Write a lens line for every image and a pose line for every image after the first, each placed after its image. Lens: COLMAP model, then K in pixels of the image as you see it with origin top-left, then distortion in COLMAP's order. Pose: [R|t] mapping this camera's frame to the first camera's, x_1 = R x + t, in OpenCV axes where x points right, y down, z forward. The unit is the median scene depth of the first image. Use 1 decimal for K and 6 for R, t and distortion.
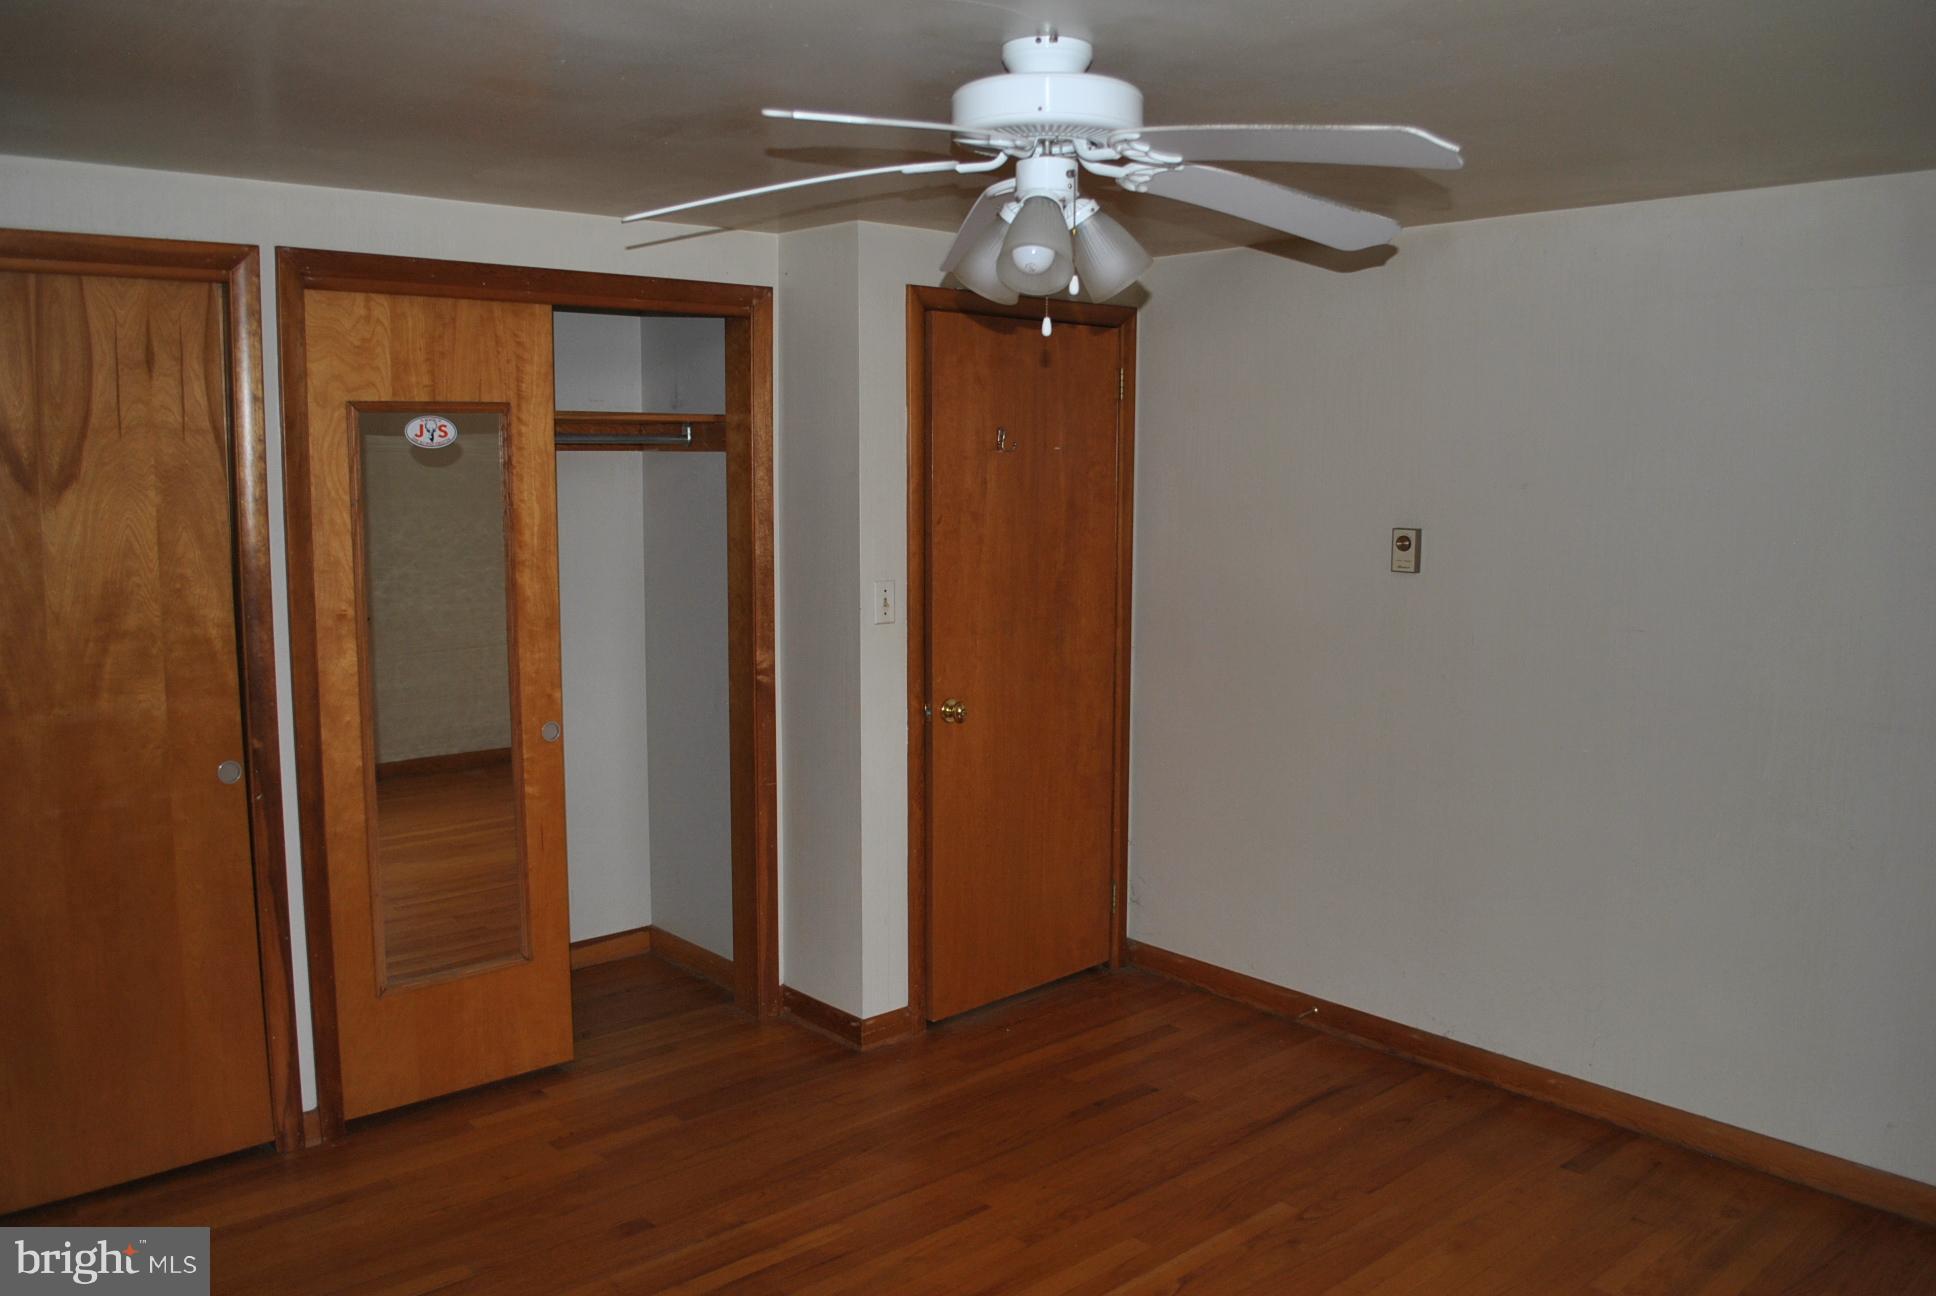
lens RADIAL K [[1514.0, 0, 978.2], [0, 1514.0, 634.2], [0, 0, 1]] dist [-0.087842, 0.010668]
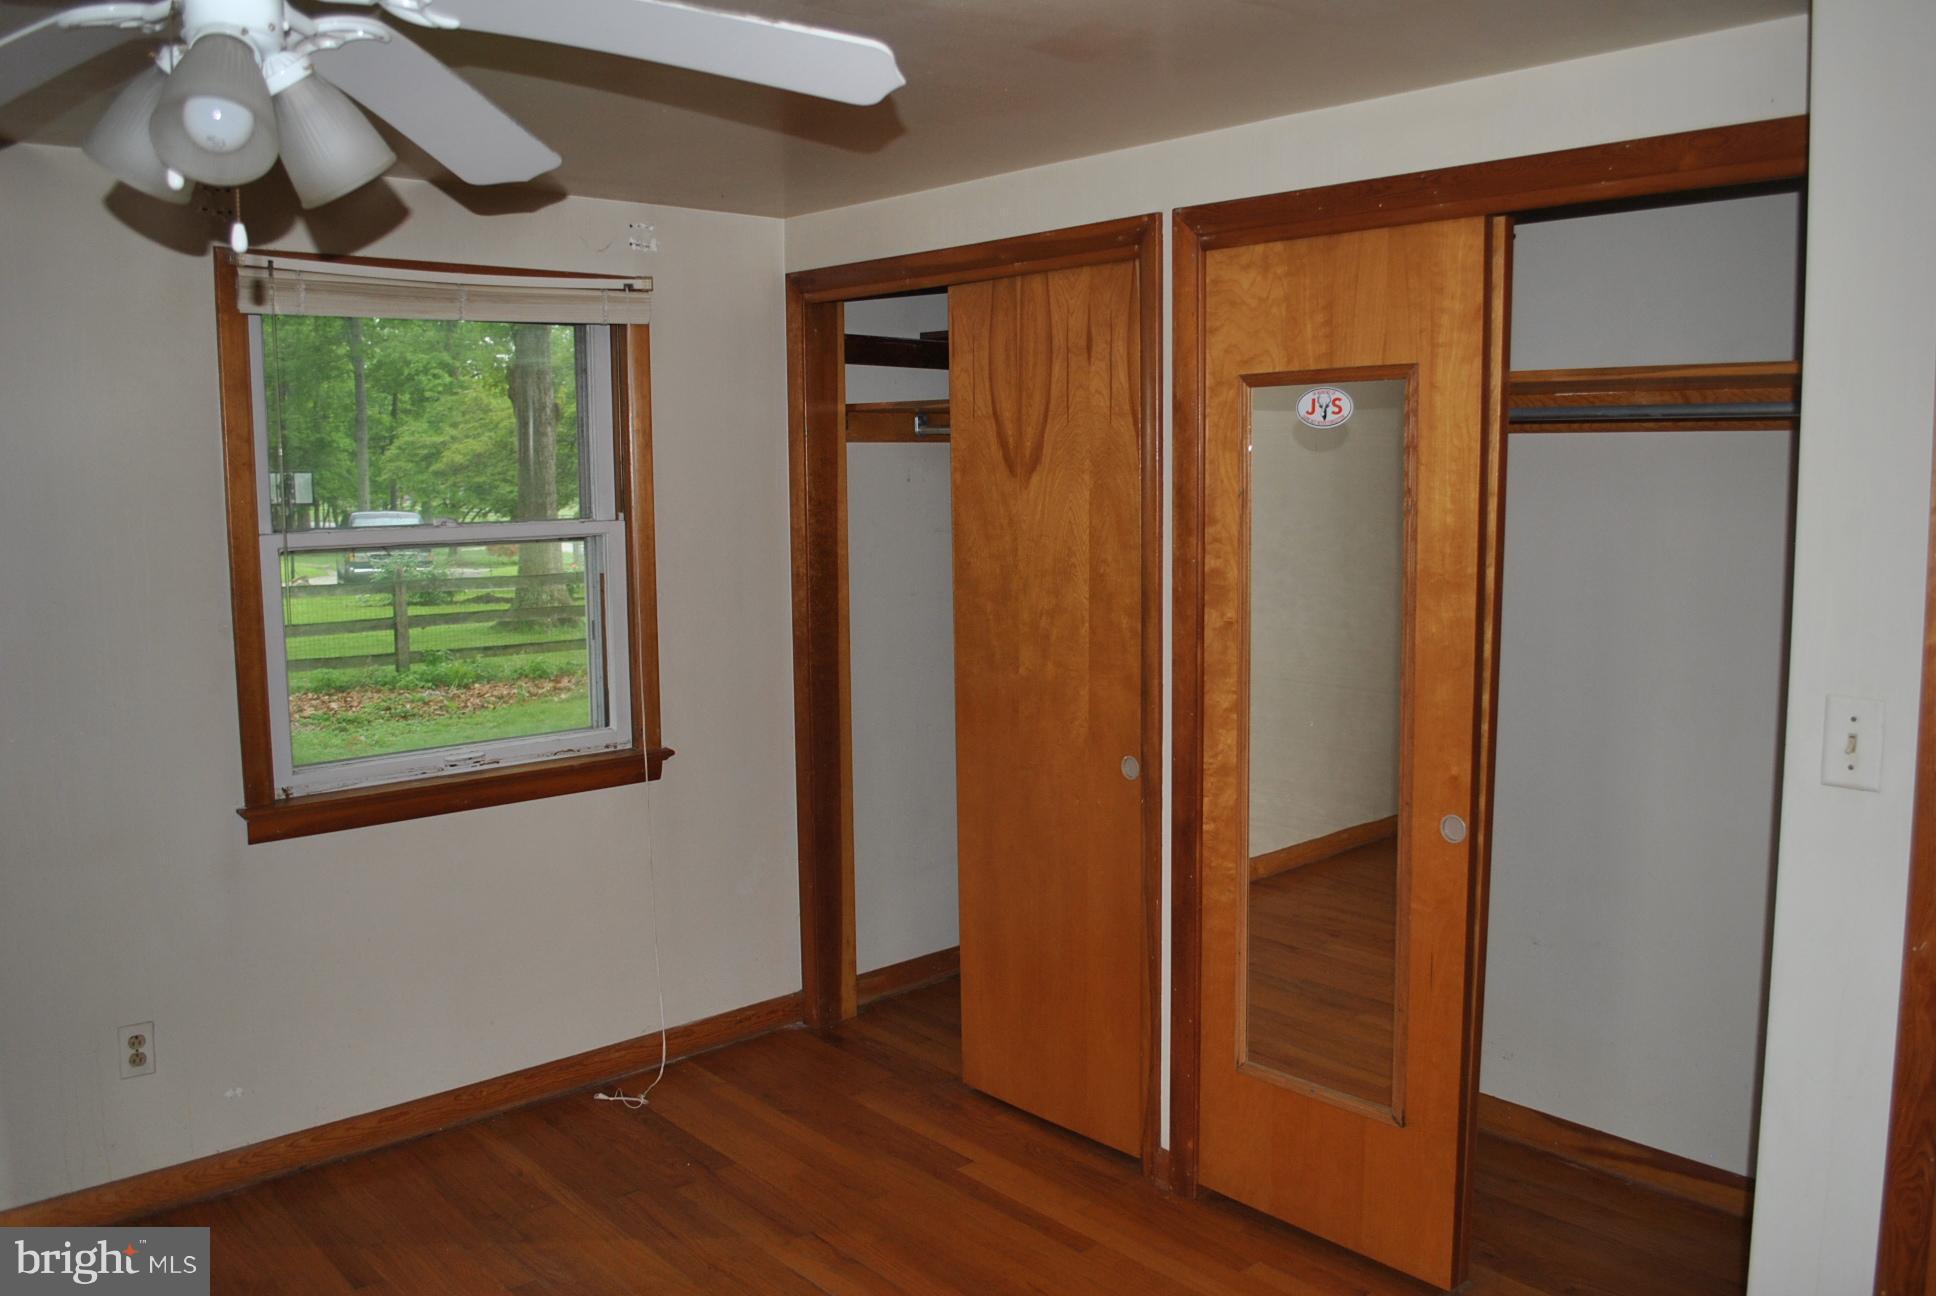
lens RADIAL K [[1514.0, 0, 978.2], [0, 1514.0, 634.2], [0, 0, 1]] dist [-0.087842, 0.010668]
pose [[-0.012207, 0.103296, -0.994576, 0.474285], [-0.118537, 0.987487, 0.104015, -0.084889], [0.992875, 0.119164, 0.000190, 0.903711]]
